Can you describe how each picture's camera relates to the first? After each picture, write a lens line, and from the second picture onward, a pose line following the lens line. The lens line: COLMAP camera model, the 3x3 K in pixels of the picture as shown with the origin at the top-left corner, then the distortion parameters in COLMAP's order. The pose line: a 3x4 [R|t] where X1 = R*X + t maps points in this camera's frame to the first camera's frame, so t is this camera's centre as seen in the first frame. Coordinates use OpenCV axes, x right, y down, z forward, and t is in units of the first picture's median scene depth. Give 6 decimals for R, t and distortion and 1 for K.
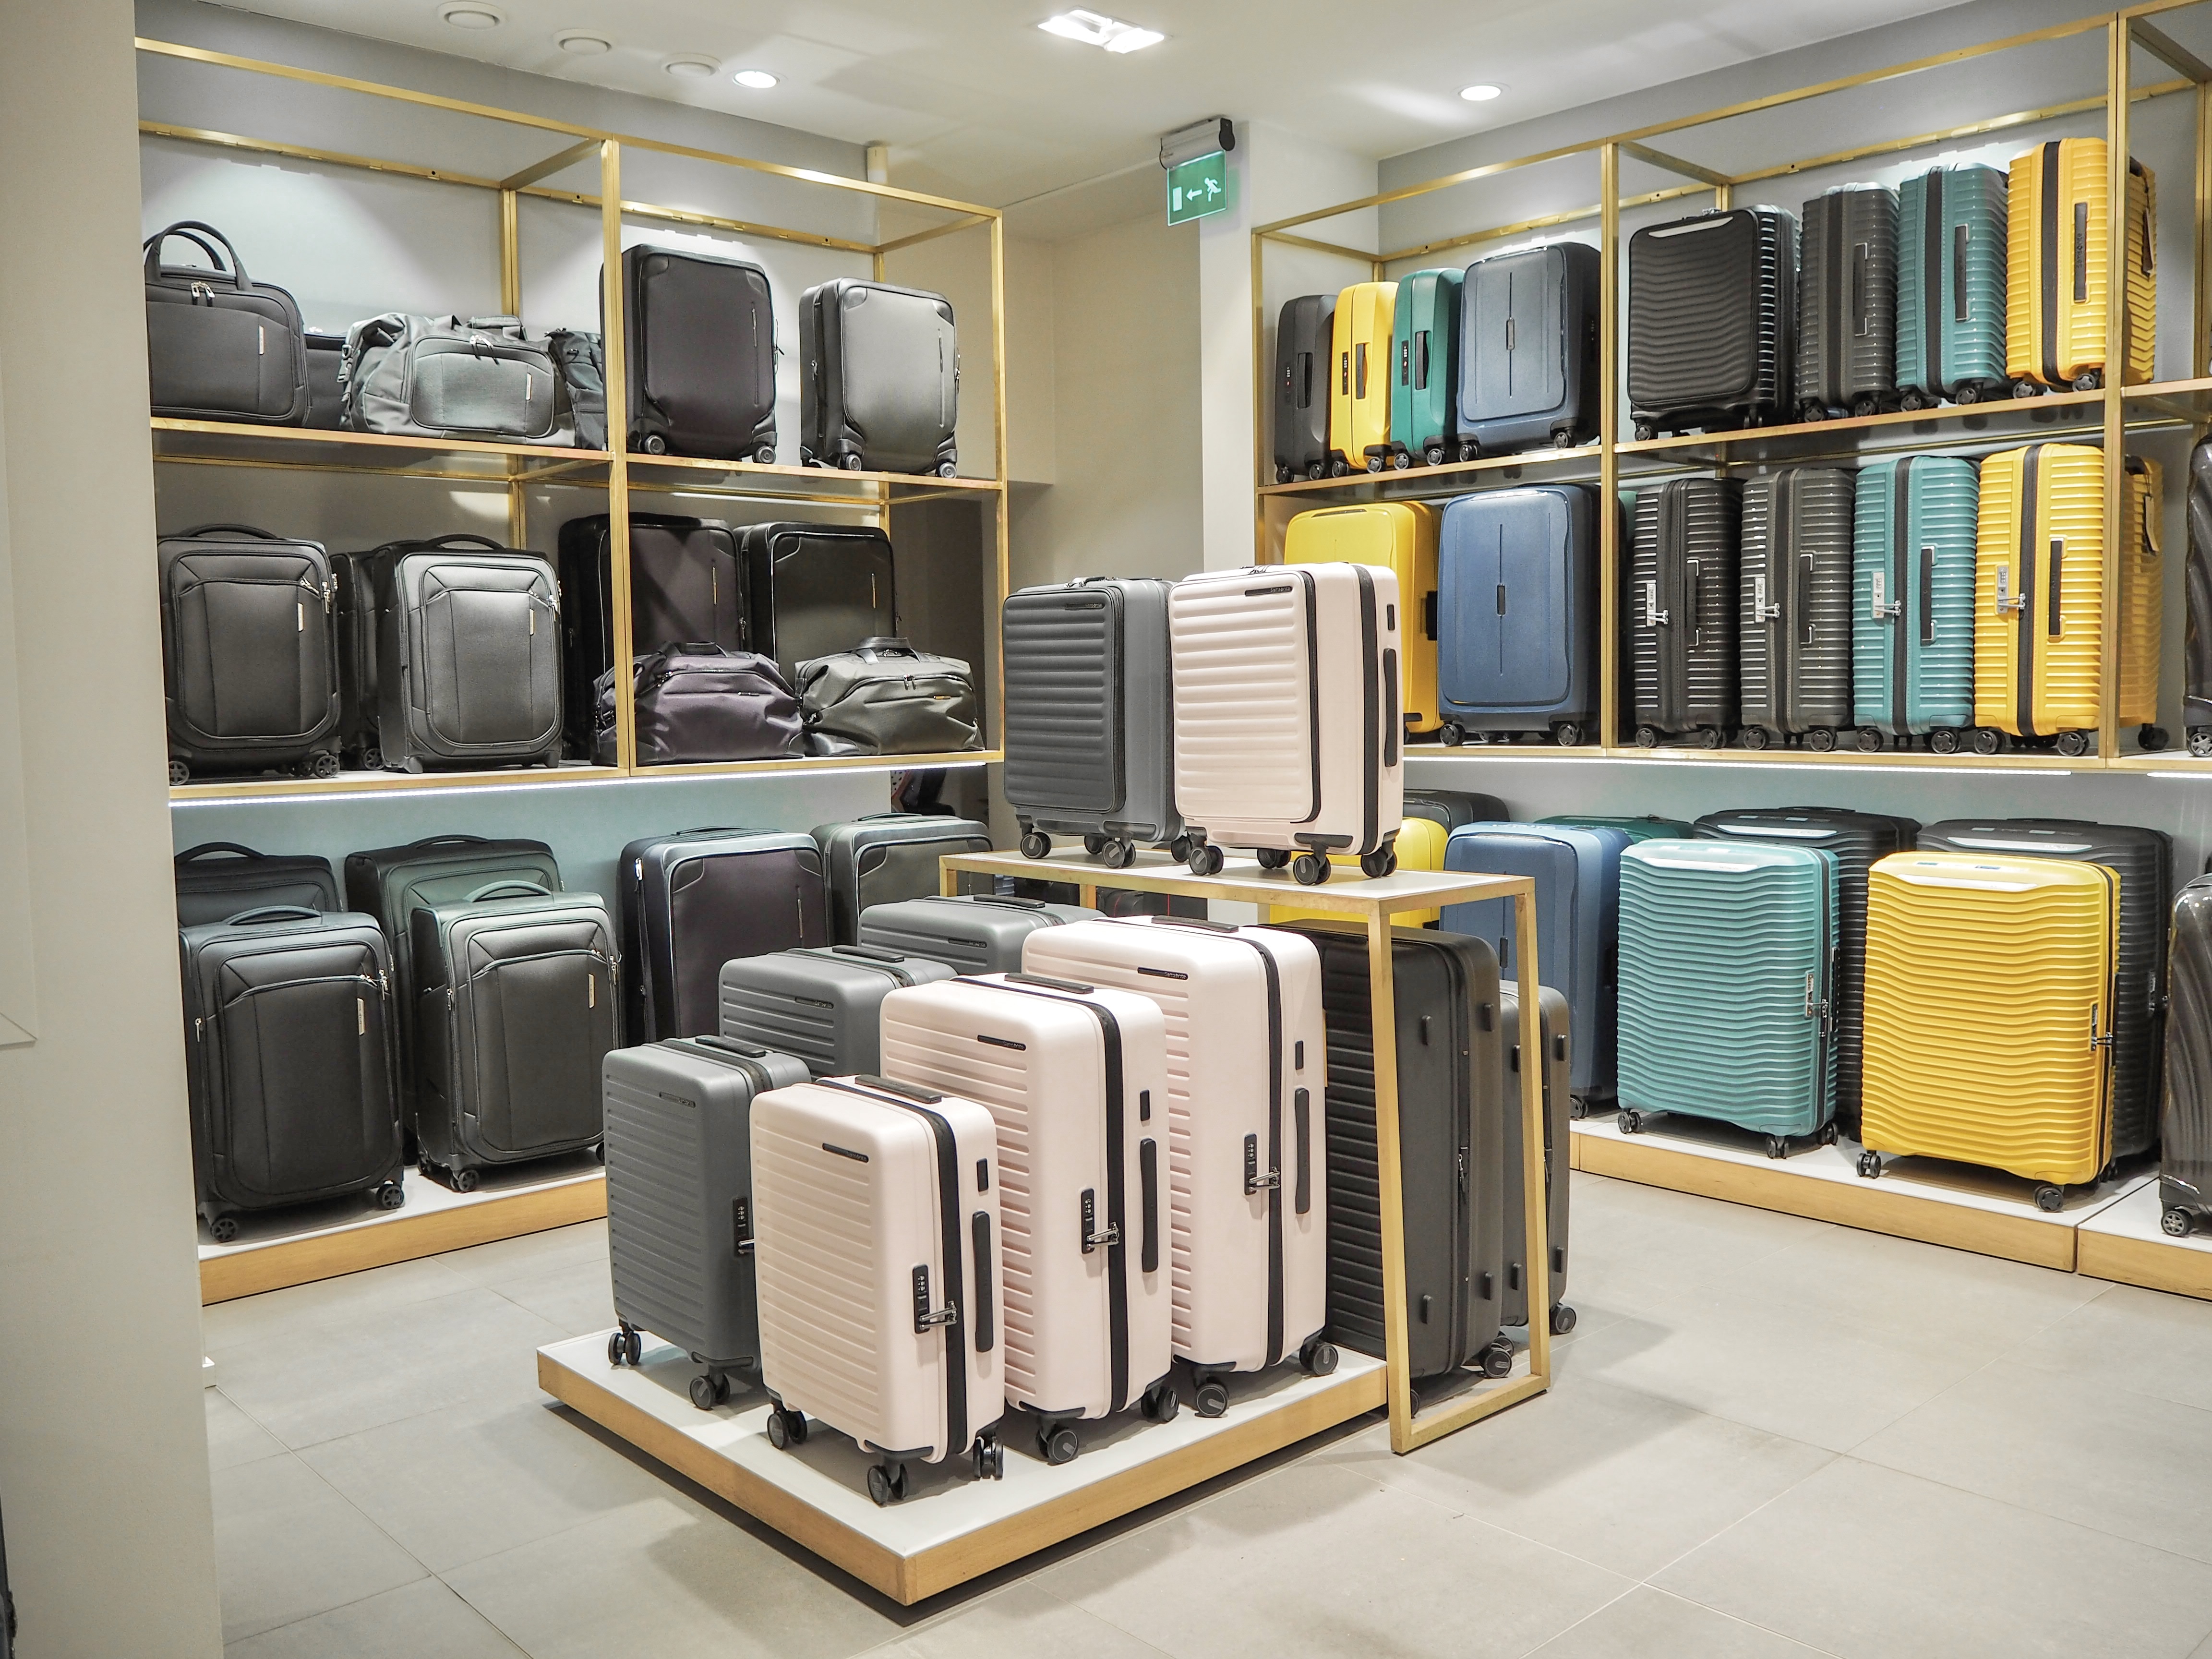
lens RADIAL K [[1844.1, 0, 1106.0], [0, 1844.1, 829.5], [0, 0, 1]] dist [-0.049714, 0.005938]
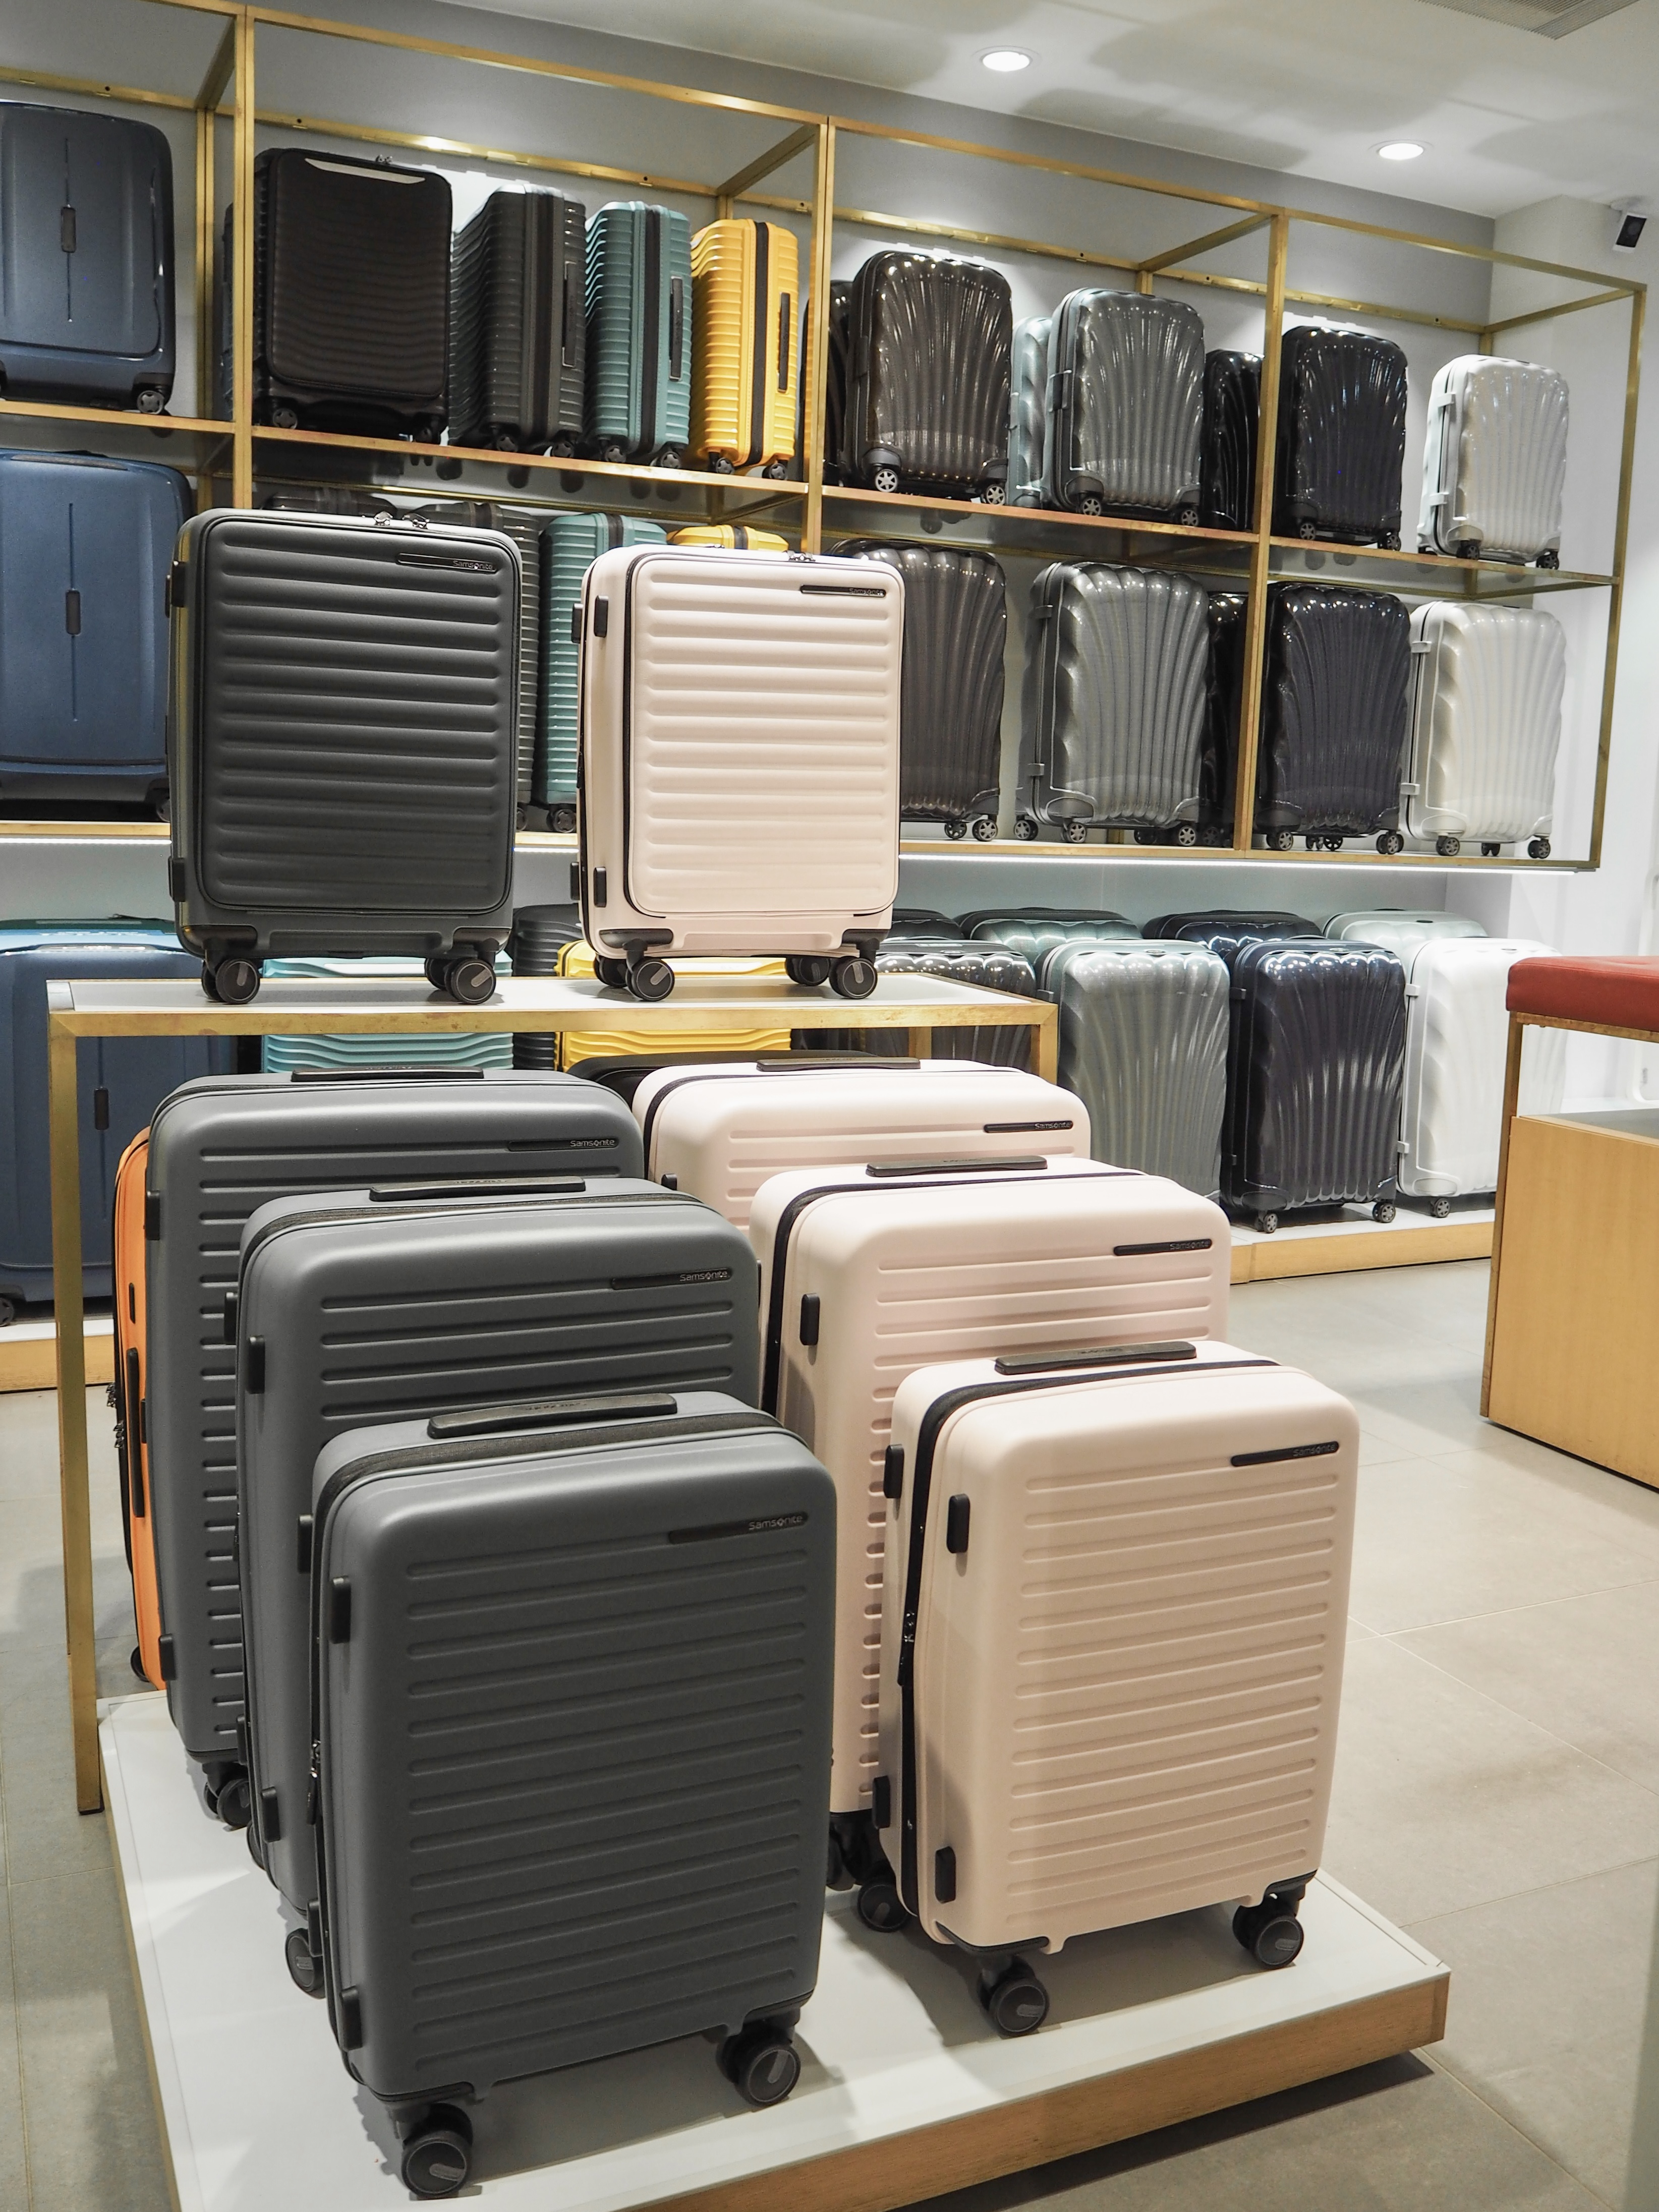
lens RADIAL K [[2018.8, 0, 831.2], [0, 2018.8, 1024.8], [0, 0, 1]] dist [-0.043602, -0.005509]
pose [[0.307405, -0.074993, 0.948619, -0.541460], [0.035257, 0.997103, 0.067401, -0.011820], [-0.950925, 0.012726, 0.309159, 0.621694]]
